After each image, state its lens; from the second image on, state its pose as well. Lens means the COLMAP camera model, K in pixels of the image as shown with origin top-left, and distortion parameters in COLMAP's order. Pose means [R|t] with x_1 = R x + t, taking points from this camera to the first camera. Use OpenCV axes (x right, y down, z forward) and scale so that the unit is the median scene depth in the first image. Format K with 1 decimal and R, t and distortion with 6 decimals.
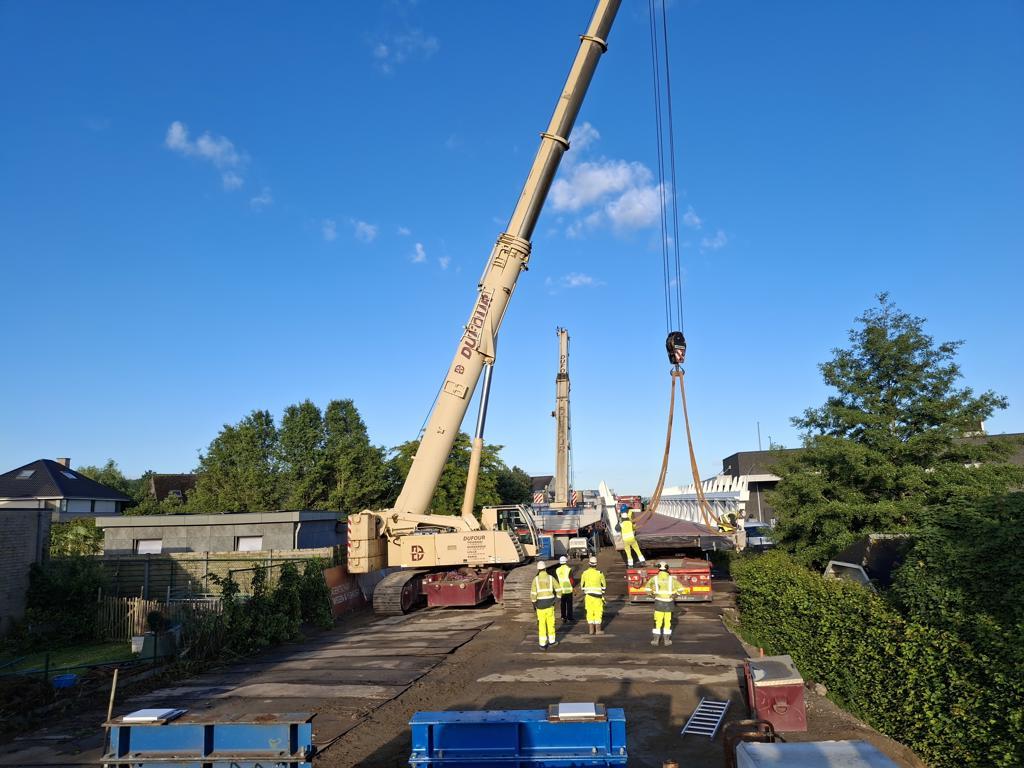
lens RADIAL K [[735.2, 0, 515.8], [0, 735.2, 396.1], [0, 0, 1]] dist [0.041577, -0.080416]
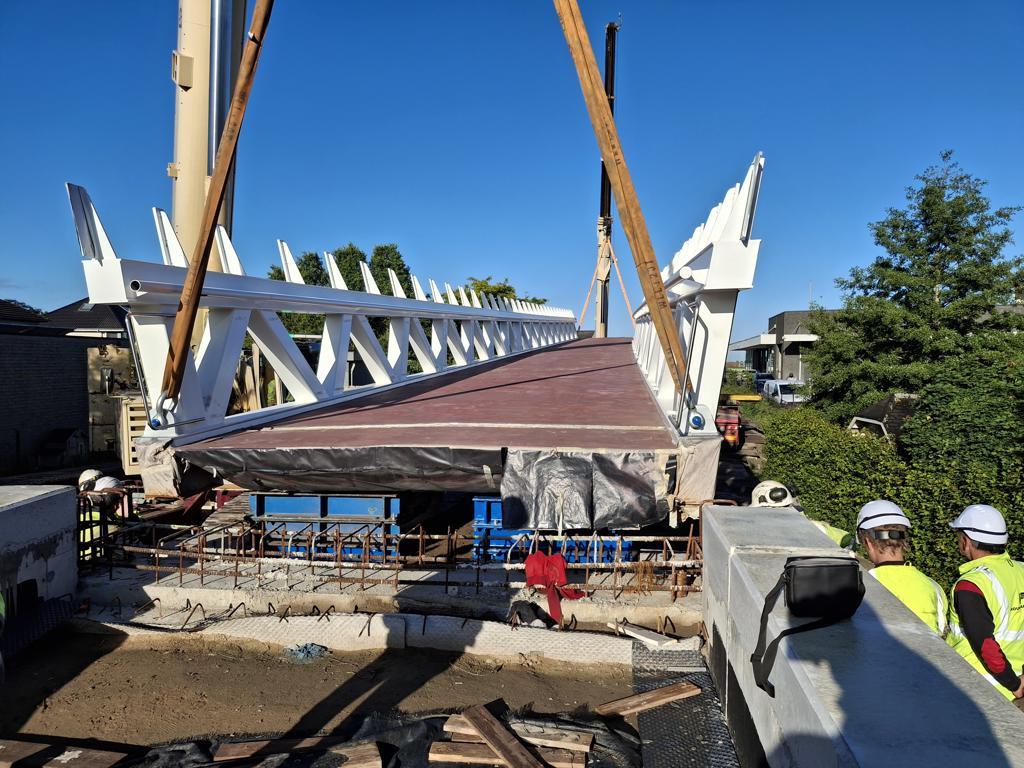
lens RADIAL K [[732.3, 0, 517.8], [0, 732.3, 397.3], [0, 0, 1]] dist [0.096506, -0.167580]
pose [[0.997819, 0.043054, -0.050044, -0.000859], [-0.032073, 0.978746, 0.202555, -0.002423], [0.057702, -0.200508, 0.977991, -0.047591]]
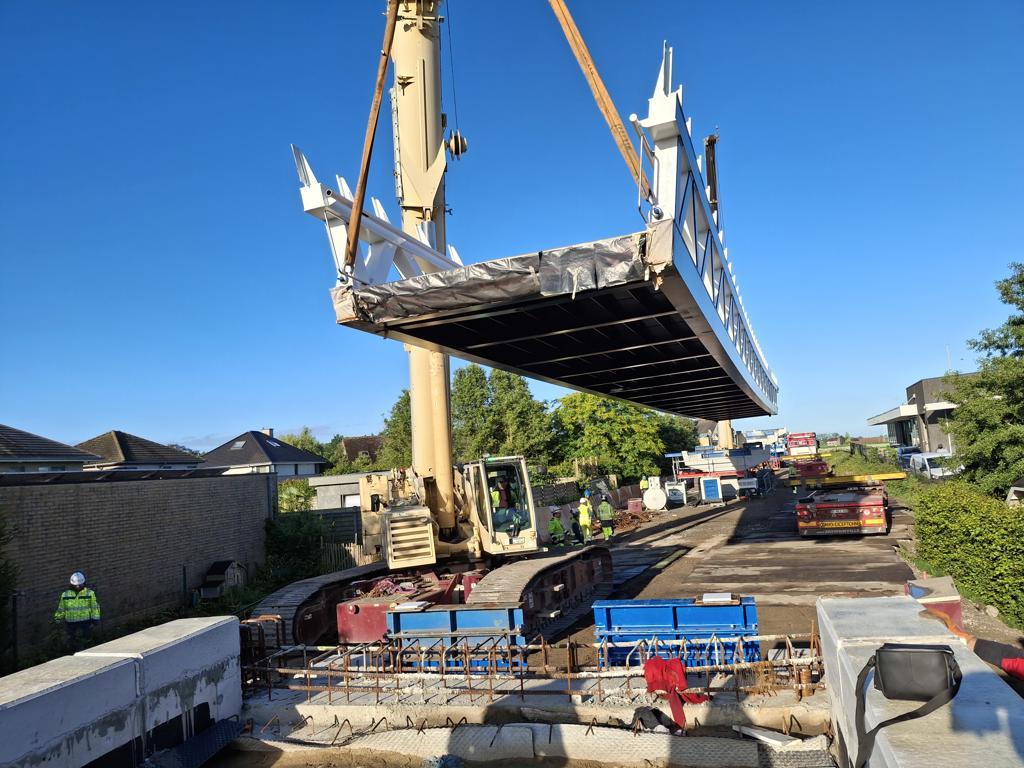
lens RADIAL K [[732.3, 0, 517.8], [0, 732.3, 397.3], [0, 0, 1]] dist [0.096506, -0.167580]
pose [[0.974919, -0.068624, -0.211718, 0.007046], [0.083596, 0.994533, 0.062583, -0.008038], [0.206266, -0.078712, 0.975325, -0.061852]]
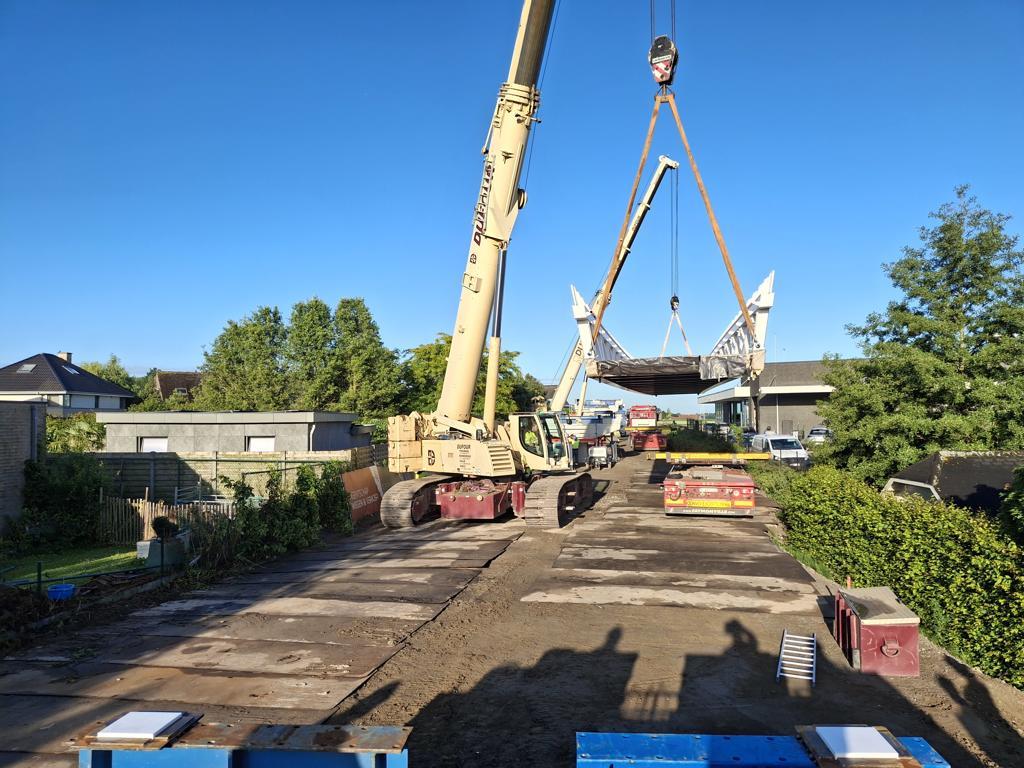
lens RADIAL K [[732.3, 0, 517.8], [0, 732.3, 397.3], [0, 0, 1]] dist [0.096506, -0.167580]
pose [[0.999699, 0.024397, -0.002686, -0.036031], [-0.023862, 0.991683, 0.126475, 0.014917], [0.005749, -0.126373, 0.991966, 0.081985]]
